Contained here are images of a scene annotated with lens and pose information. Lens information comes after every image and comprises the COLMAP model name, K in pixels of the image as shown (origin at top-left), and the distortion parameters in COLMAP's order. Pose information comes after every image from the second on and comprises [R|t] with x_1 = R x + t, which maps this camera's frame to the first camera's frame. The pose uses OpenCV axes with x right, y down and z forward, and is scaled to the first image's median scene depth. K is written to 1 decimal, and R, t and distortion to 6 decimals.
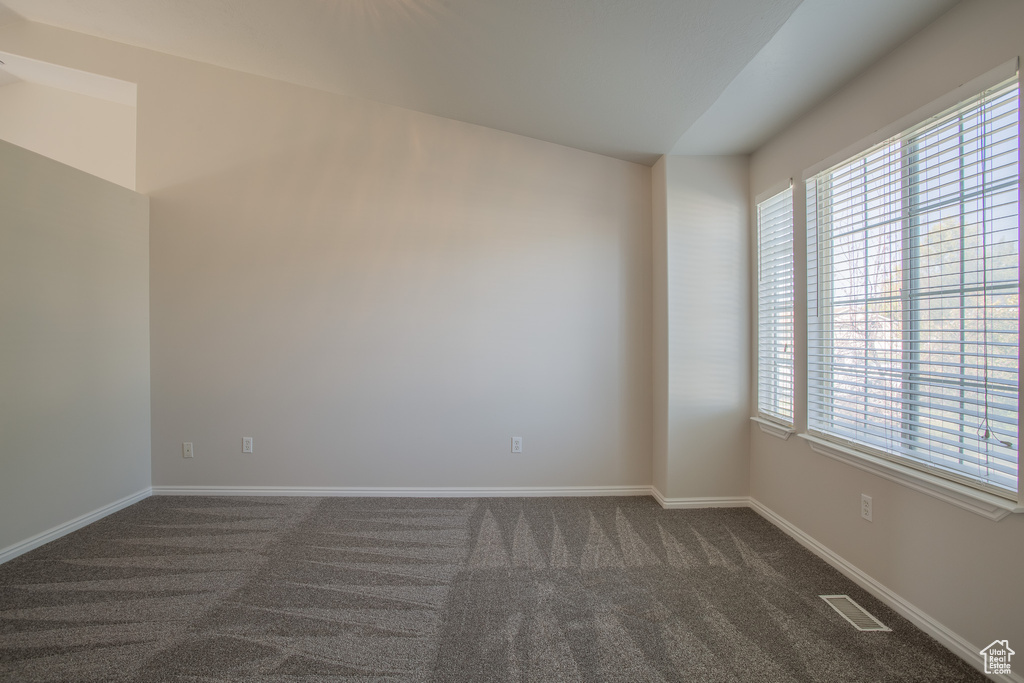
lens RADIAL K [[512.4, 0, 507.0], [0, 512.4, 341.1], [0, 0, 1]] dist [-0.064134, 0.026743]
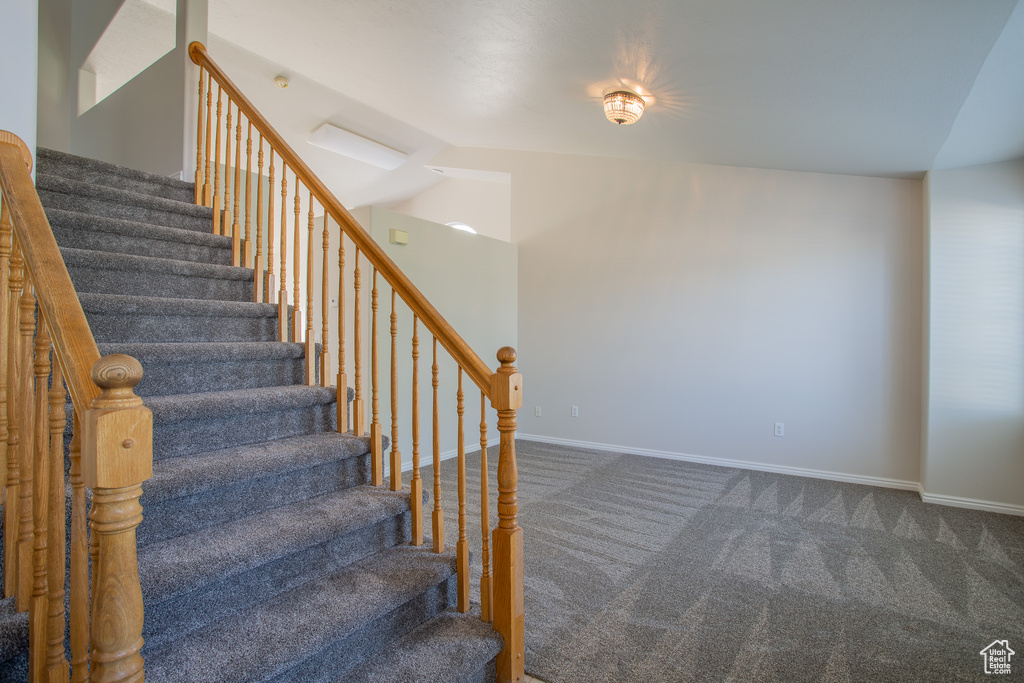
lens RADIAL K [[512.4, 0, 512.3], [0, 512.4, 335.3], [0, 0, 1]] dist [-0.064134, 0.026743]
pose [[0.829715, 0.011136, -0.558077, 0.202224], [-0.018581, 0.999798, -0.007675, 0.003858], [0.557879, 0.016738, 0.829754, -0.425600]]
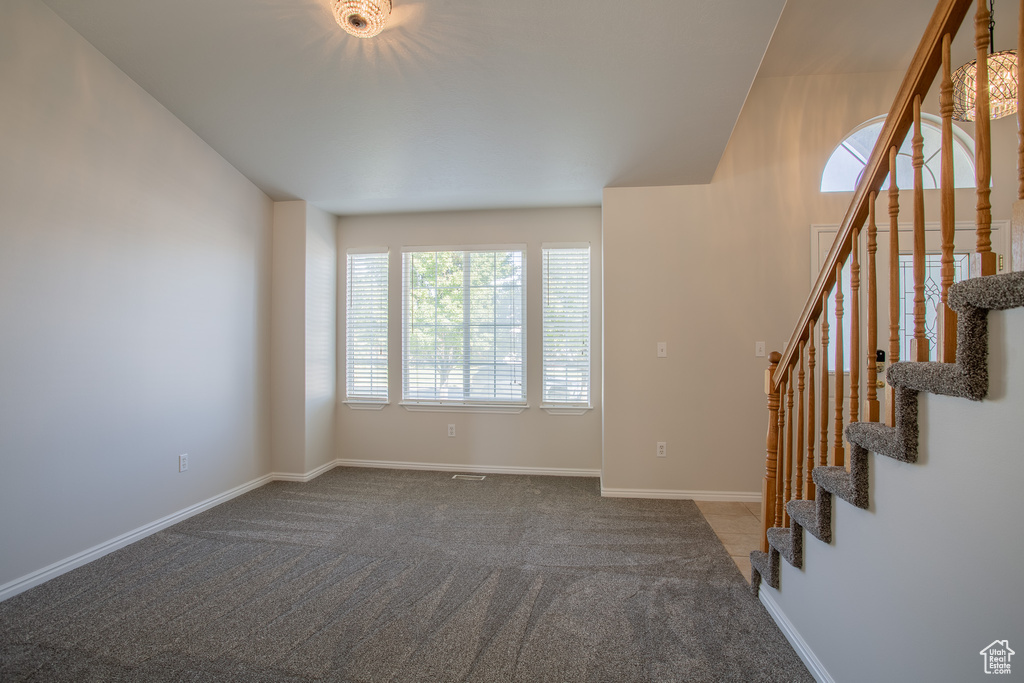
lens RADIAL K [[512.4, 0, 507.1], [0, 512.4, 337.9], [0, 0, 1]] dist [-0.064134, 0.026743]
pose [[0.140533, 0.017689, 0.989918, -1.023946], [0.011495, 0.999744, -0.019496, 0.004786], [-0.990009, 0.014119, 0.140293, 0.384365]]
